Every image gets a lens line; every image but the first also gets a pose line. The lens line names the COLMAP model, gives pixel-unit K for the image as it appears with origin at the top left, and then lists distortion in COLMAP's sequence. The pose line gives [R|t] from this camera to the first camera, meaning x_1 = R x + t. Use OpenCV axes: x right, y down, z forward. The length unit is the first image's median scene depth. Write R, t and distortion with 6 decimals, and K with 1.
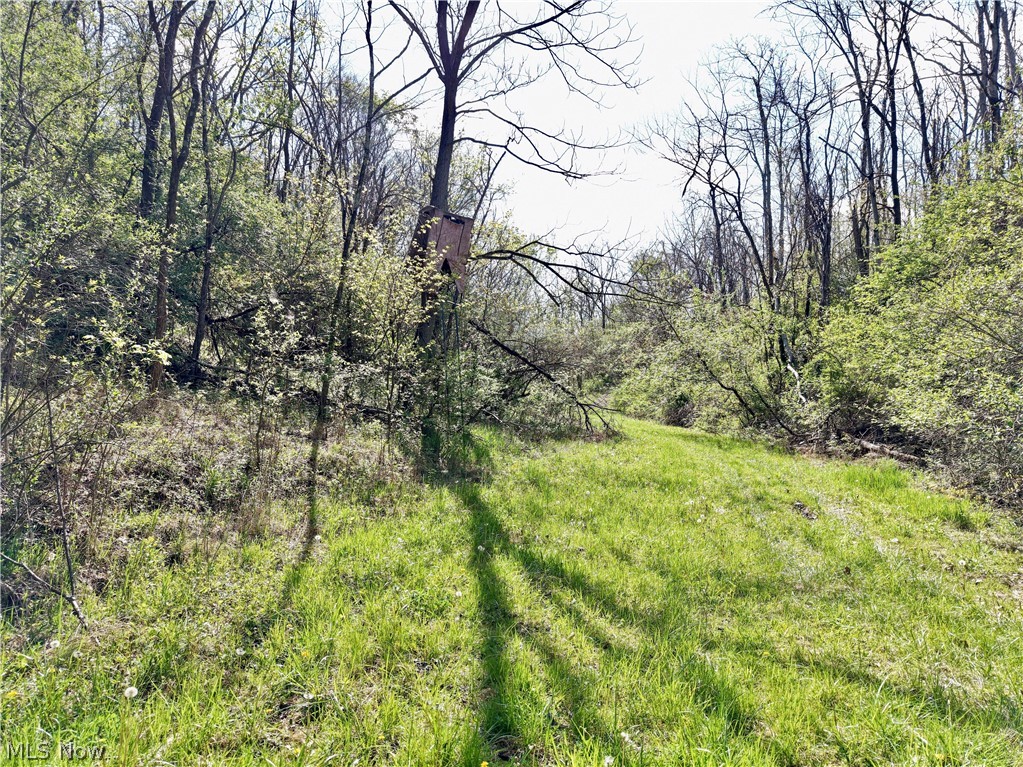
lens RADIAL K [[698.6, 0, 505.3], [0, 698.6, 382.4], [0, 0, 1]] dist [0.039070, -0.004901]
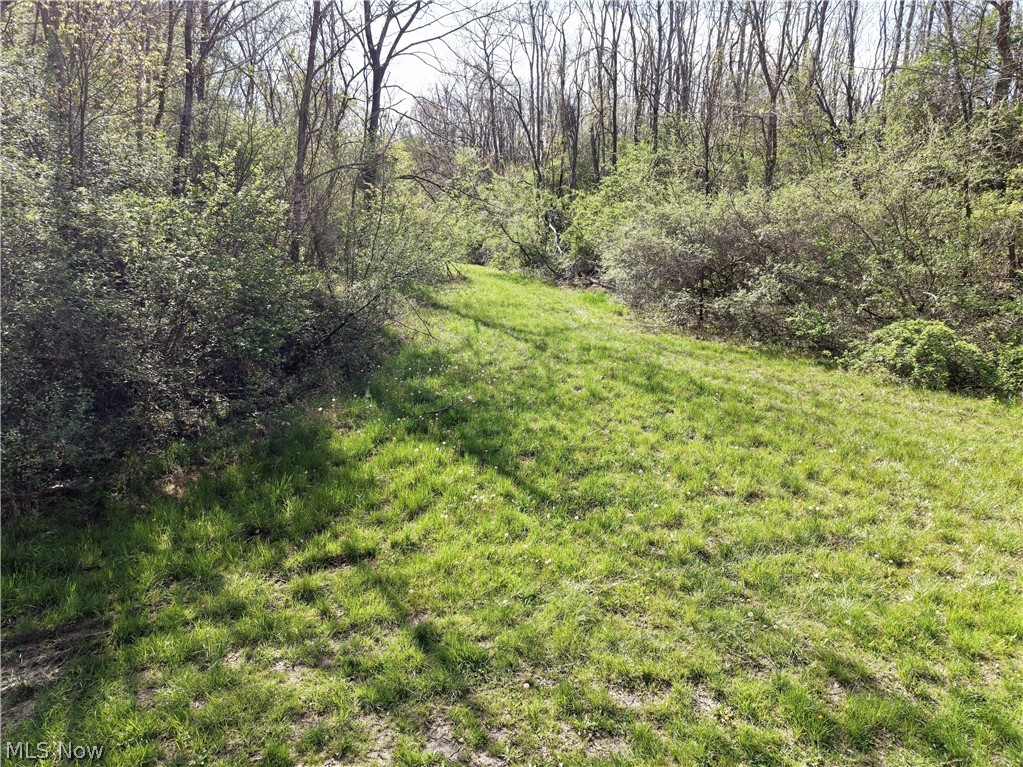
lens RADIAL K [[698.6, 0, 512.3], [0, 698.6, 386.5], [0, 0, 1]] dist [0.039070, -0.004901]
pose [[0.937236, -0.079320, 0.339555, -0.354487], [-0.009684, 0.967487, 0.252735, -0.108285], [-0.348562, -0.240161, 0.905995, -0.704665]]
